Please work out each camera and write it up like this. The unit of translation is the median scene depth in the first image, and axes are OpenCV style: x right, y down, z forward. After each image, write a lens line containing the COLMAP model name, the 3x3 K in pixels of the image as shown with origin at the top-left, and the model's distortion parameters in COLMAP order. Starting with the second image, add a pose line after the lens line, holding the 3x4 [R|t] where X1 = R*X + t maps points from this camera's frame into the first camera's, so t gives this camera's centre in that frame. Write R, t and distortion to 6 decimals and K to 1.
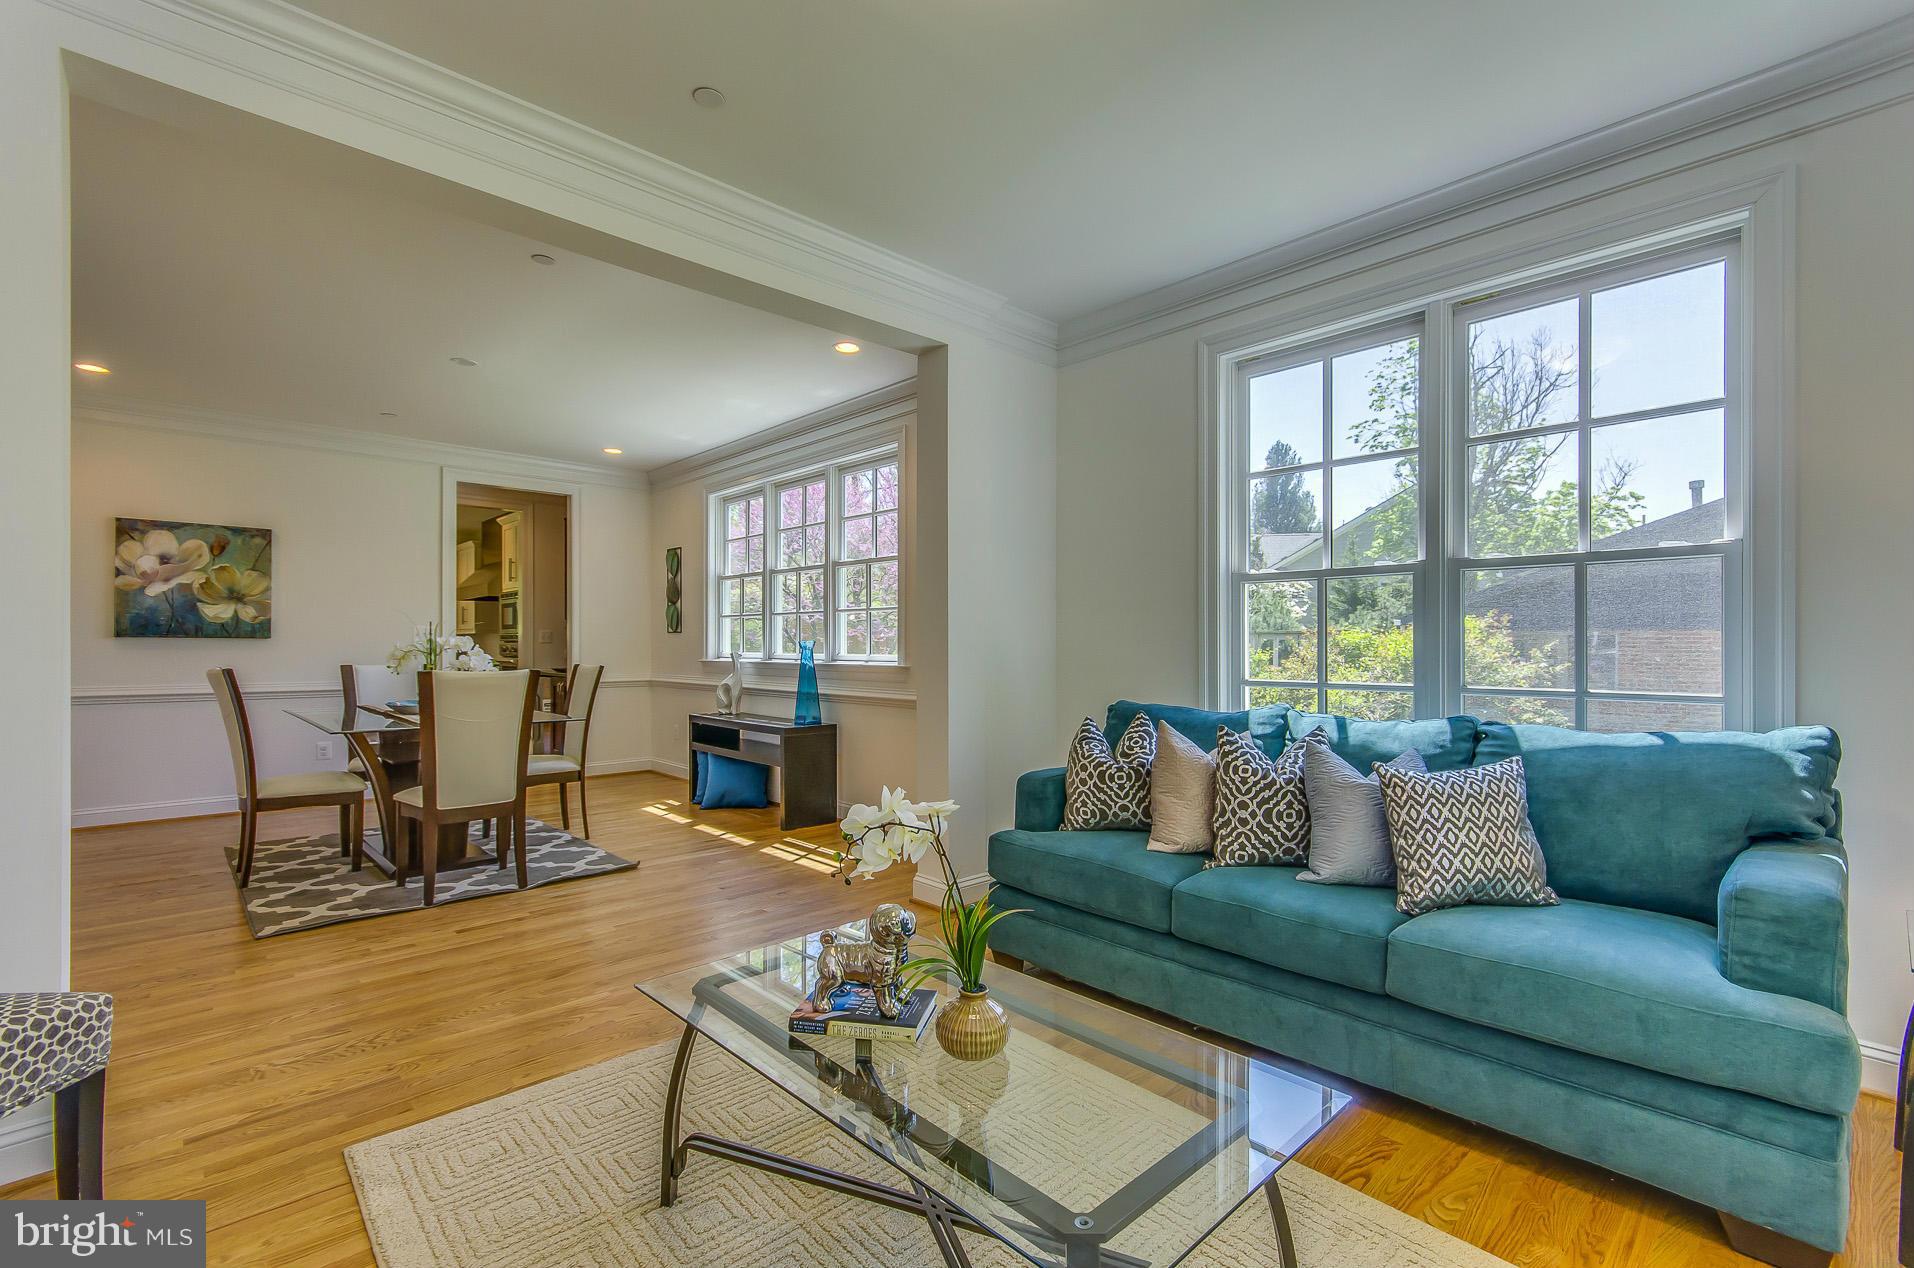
lens RADIAL K [[839.3, 0, 982.8], [0, 839.3, 649.4], [0, 0, 1]] dist [0.001064, -0.000207]
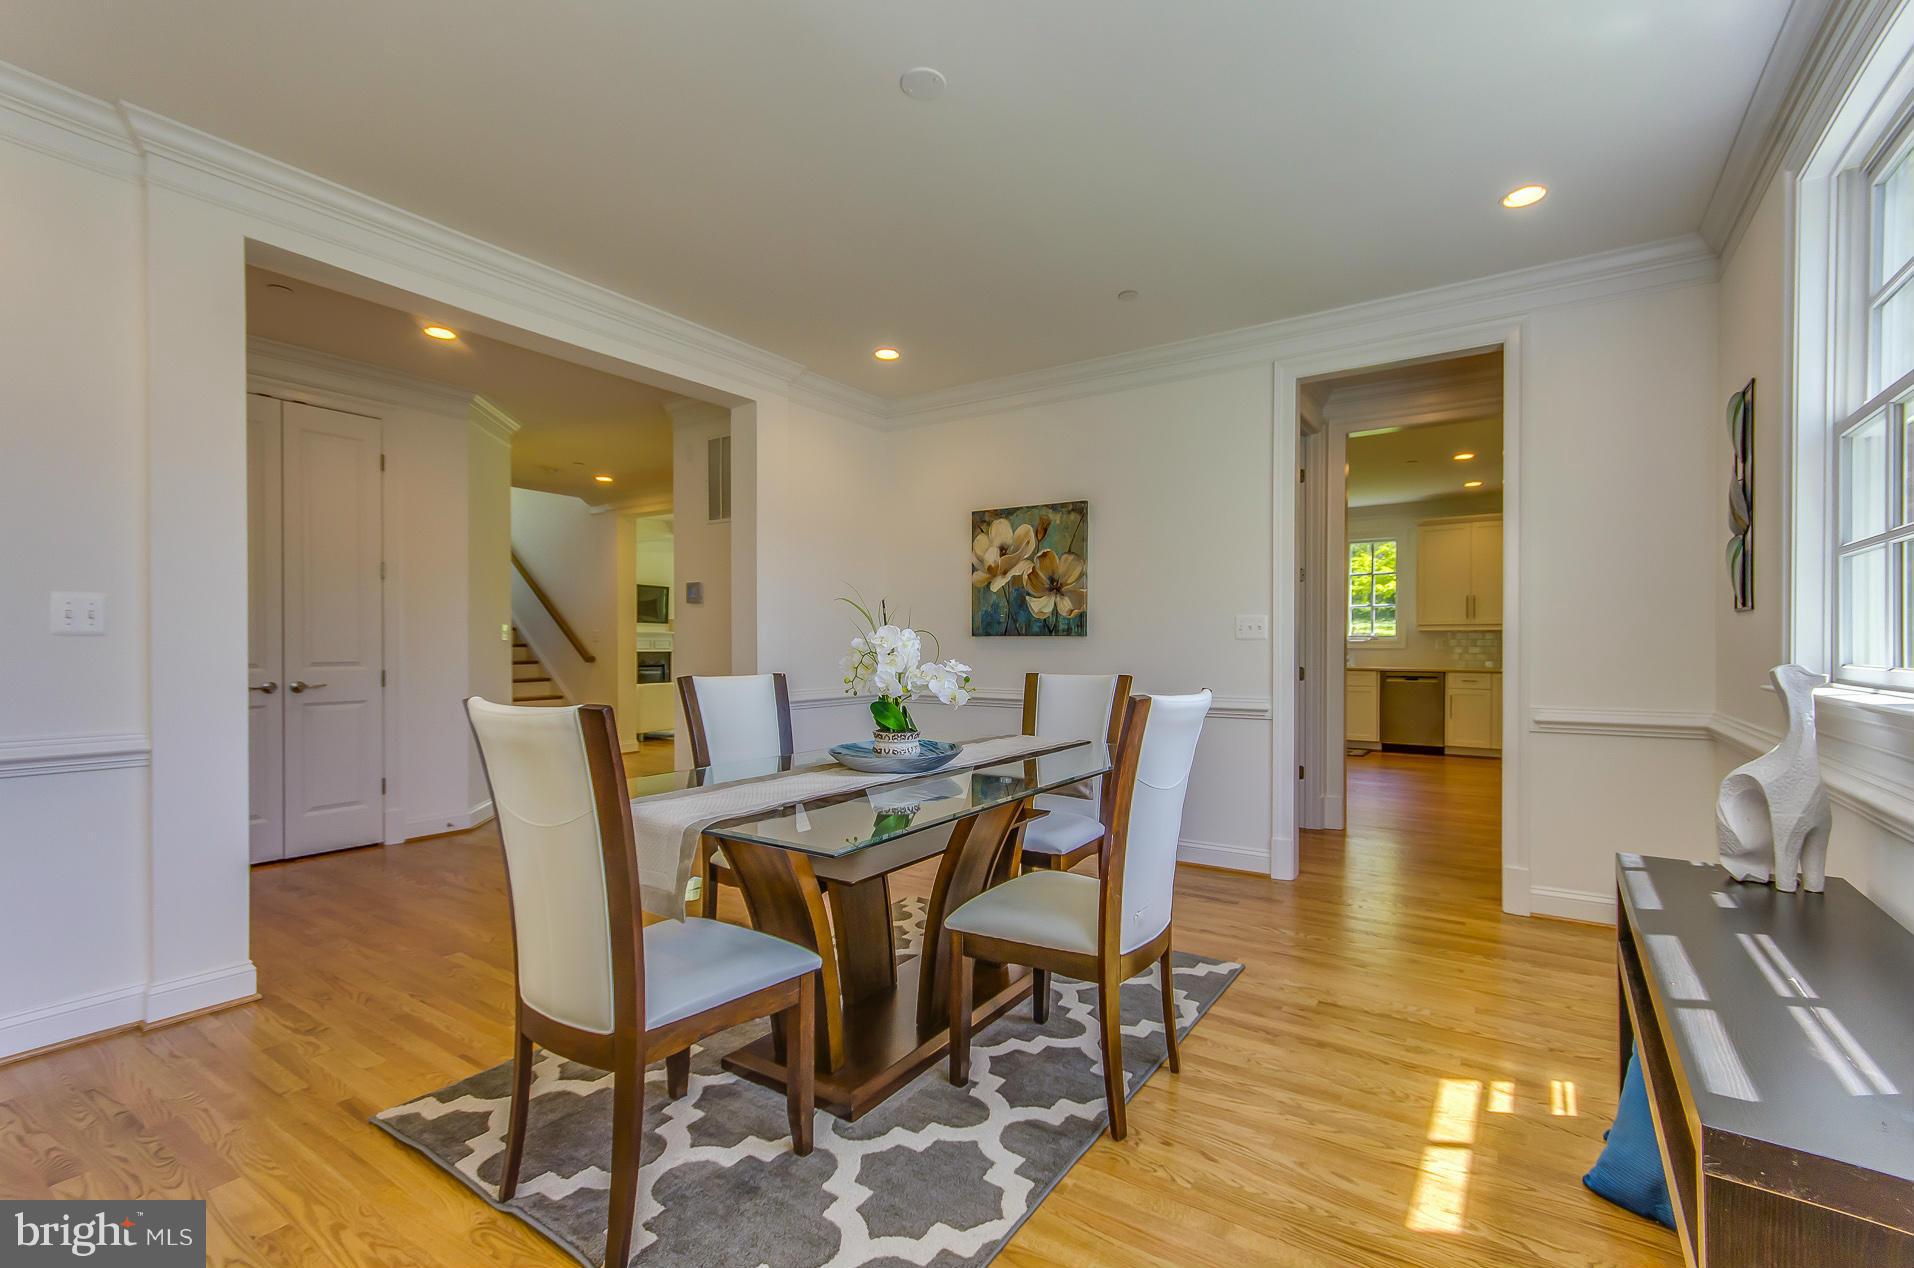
lens RADIAL K [[839.3, 0, 982.8], [0, 839.3, 649.4], [0, 0, 1]] dist [0.001064, -0.000207]
pose [[0.223236, 0.003633, -0.974758, -0.097491], [-0.001112, 0.999993, 0.003472, -0.003591], [0.974764, 0.000309, 0.223239, 0.789093]]
